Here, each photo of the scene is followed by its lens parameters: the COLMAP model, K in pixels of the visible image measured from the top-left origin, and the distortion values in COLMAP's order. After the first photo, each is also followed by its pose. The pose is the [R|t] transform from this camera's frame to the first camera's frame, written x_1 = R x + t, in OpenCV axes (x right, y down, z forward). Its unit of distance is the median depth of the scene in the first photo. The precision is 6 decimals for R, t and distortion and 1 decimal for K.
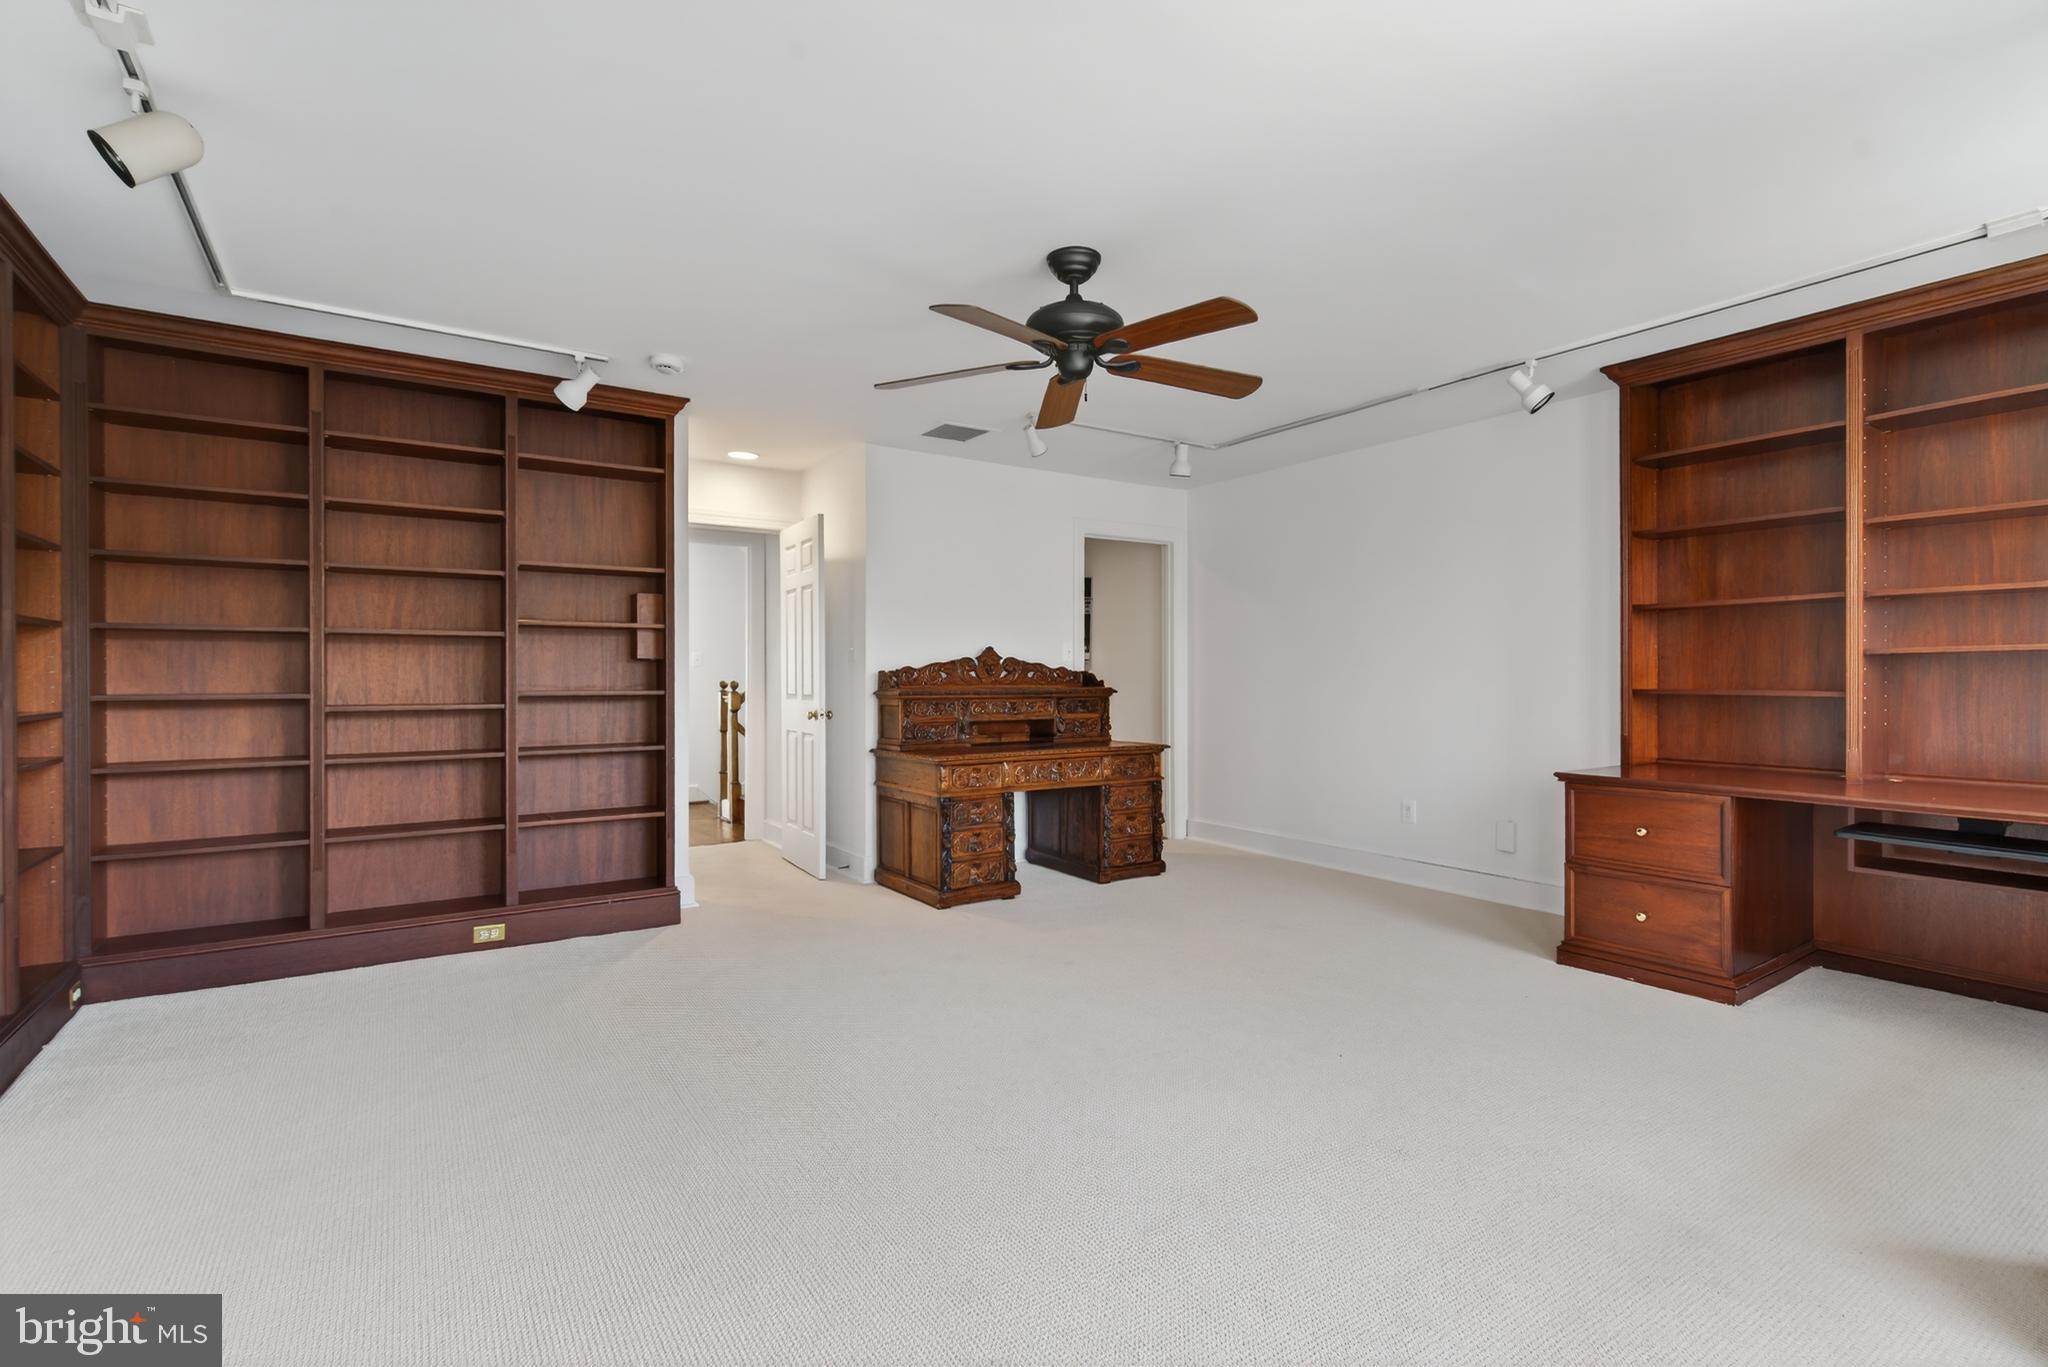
lens RADIAL K [[937.1, 0, 1030.9], [0, 937.1, 678.5], [0, 0, 1]] dist [0.001424, -0.000286]
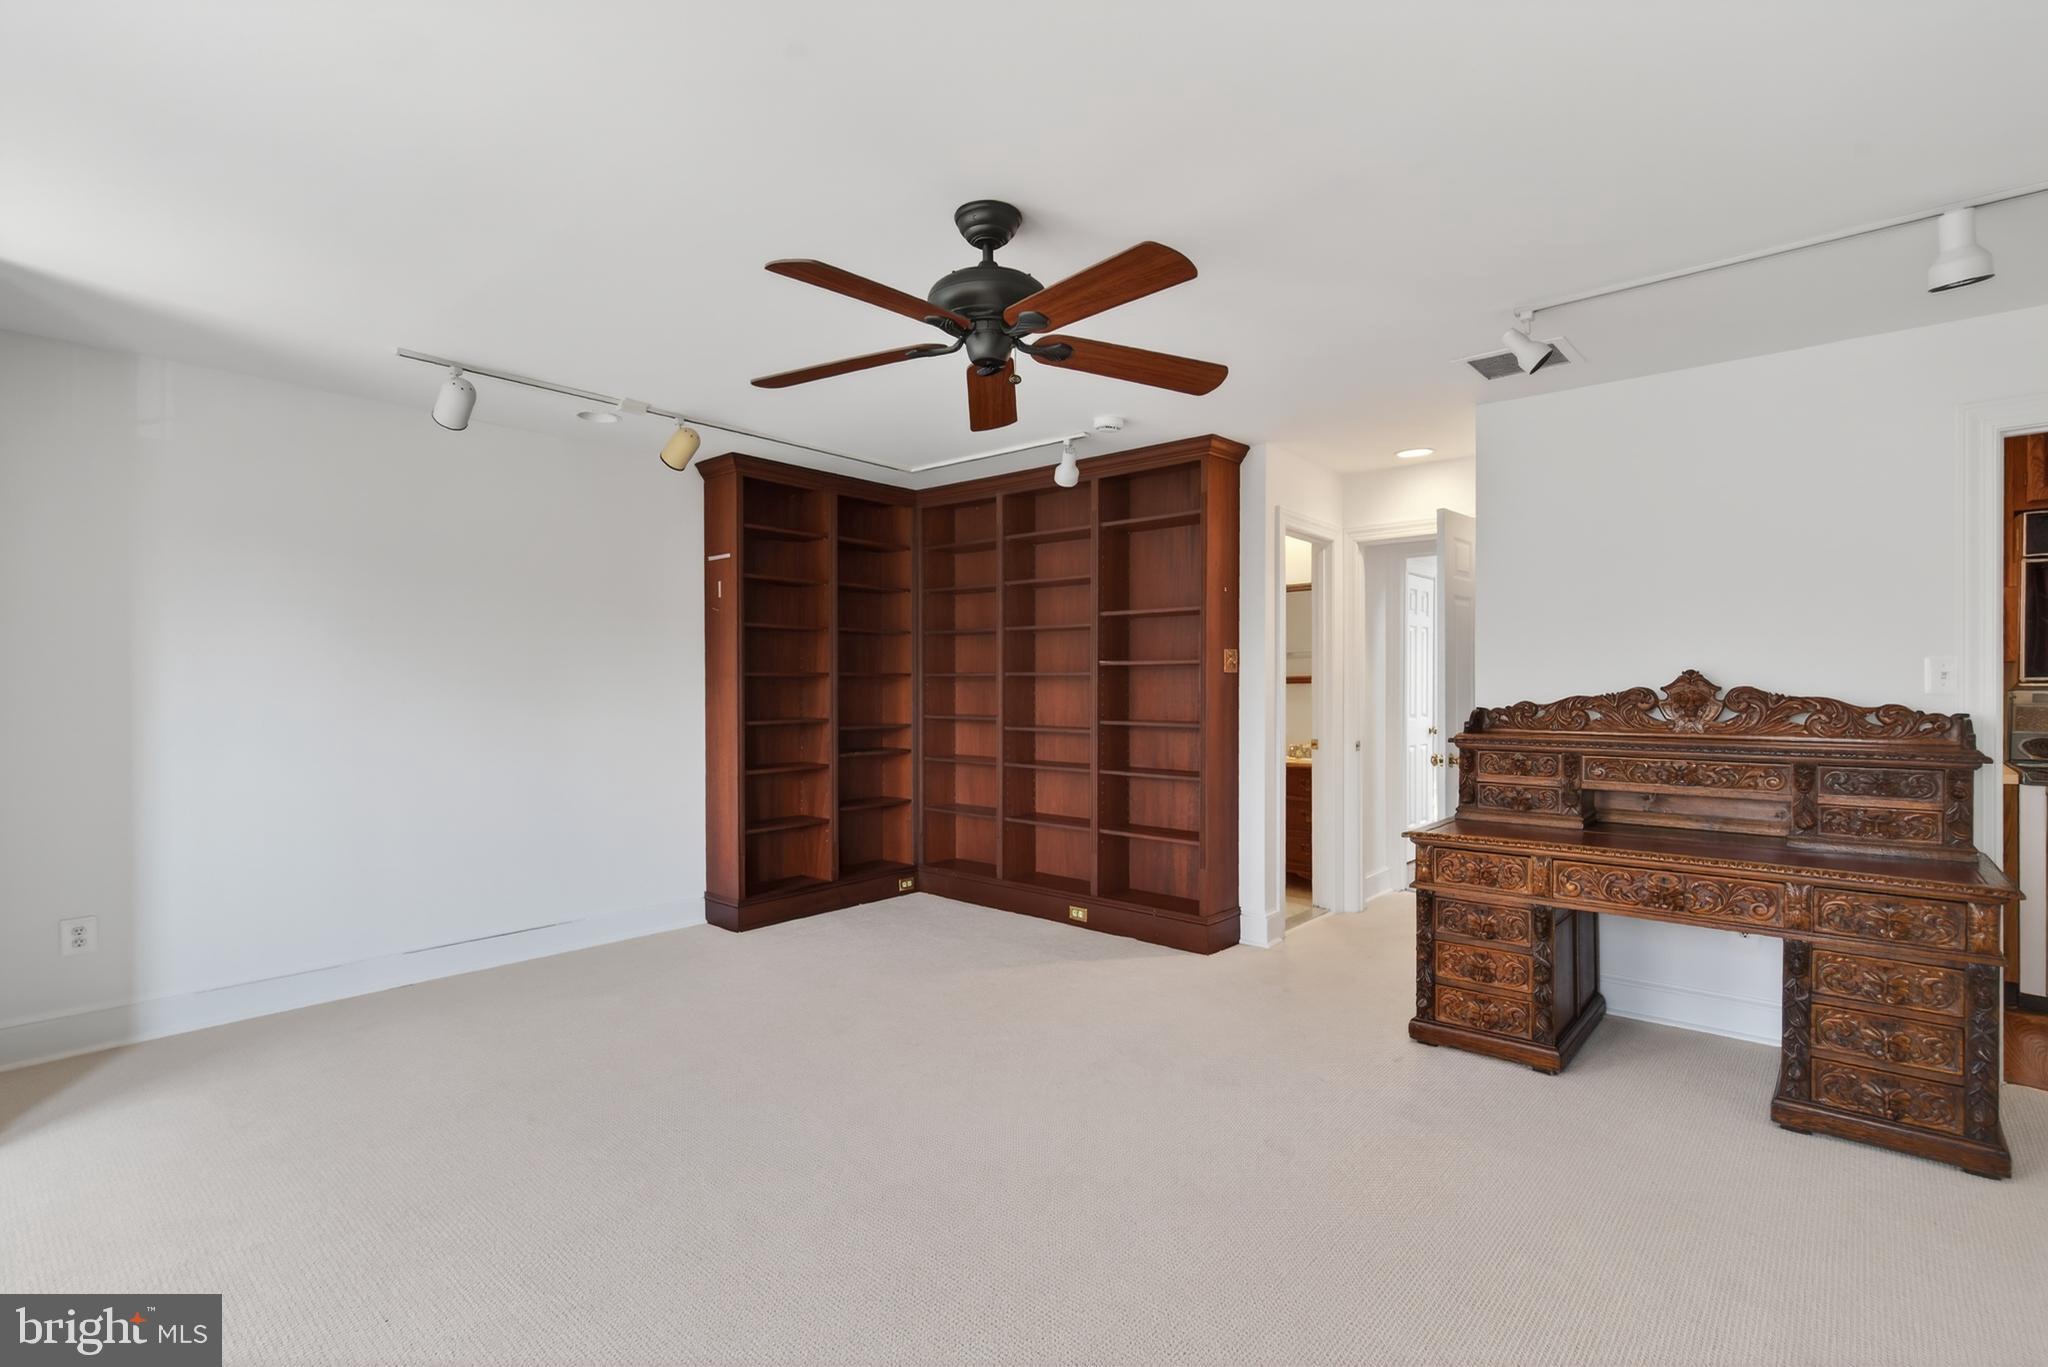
lens RADIAL K [[937.1, 0, 1030.9], [0, 937.1, 678.5], [0, 0, 1]] dist [0.001424, -0.000286]
pose [[0.264344, -0.003422, -0.964422, 0.541888], [-0.001179, 0.999992, -0.003871, -0.032298], [0.964428, 0.002161, 0.264337, 0.540024]]
